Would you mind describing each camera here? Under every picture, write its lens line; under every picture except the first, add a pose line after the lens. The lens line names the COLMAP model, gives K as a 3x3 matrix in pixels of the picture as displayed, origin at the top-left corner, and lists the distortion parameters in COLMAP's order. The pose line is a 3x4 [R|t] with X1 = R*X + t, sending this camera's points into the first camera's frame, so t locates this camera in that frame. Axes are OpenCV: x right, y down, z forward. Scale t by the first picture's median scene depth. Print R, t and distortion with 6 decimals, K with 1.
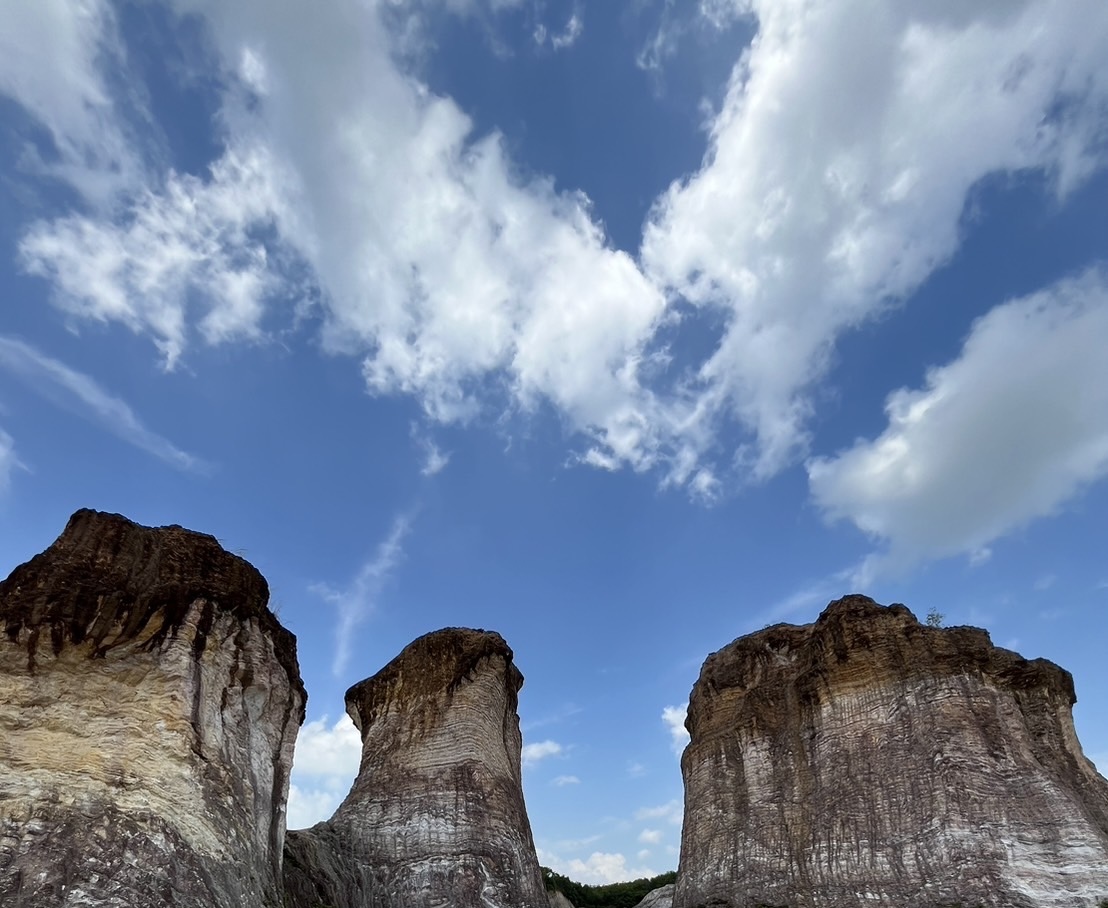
lens RADIAL K [[602.1, 0, 550.5], [0, 602.1, 740.2], [0, 0, 1]] dist [-0.010357, 0.001146]
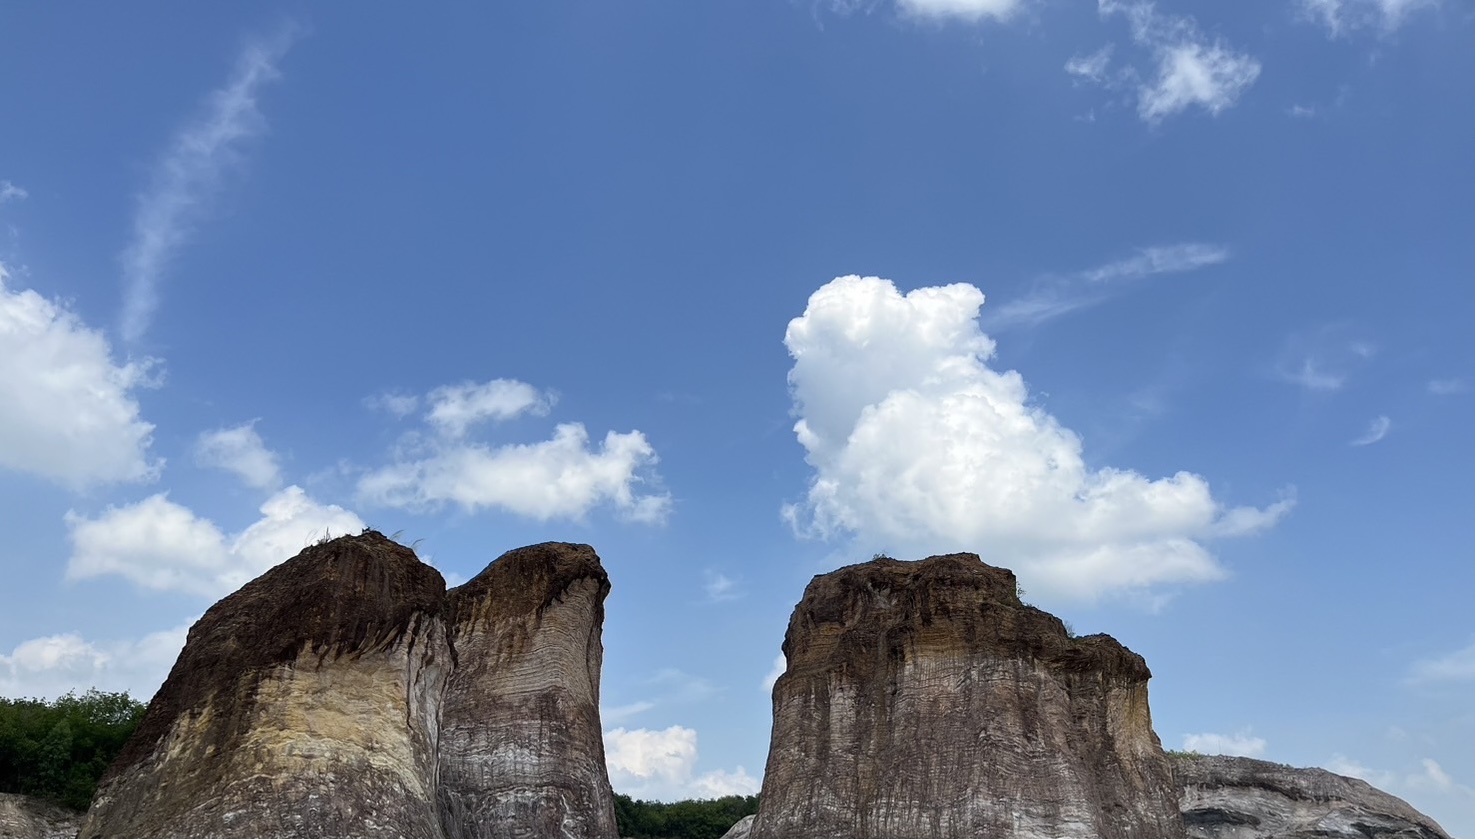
lens RADIAL K [[1127.8, 0, 738.6], [0, 1127.8, 554.1], [0, 0, 1]] dist [0.065207, -0.082696]
pose [[0.986673, 0.095103, 0.132031, -0.112022], [-0.098646, 0.994911, 0.020539, -0.274419], [-0.129406, -0.033290, 0.991033, -0.939936]]
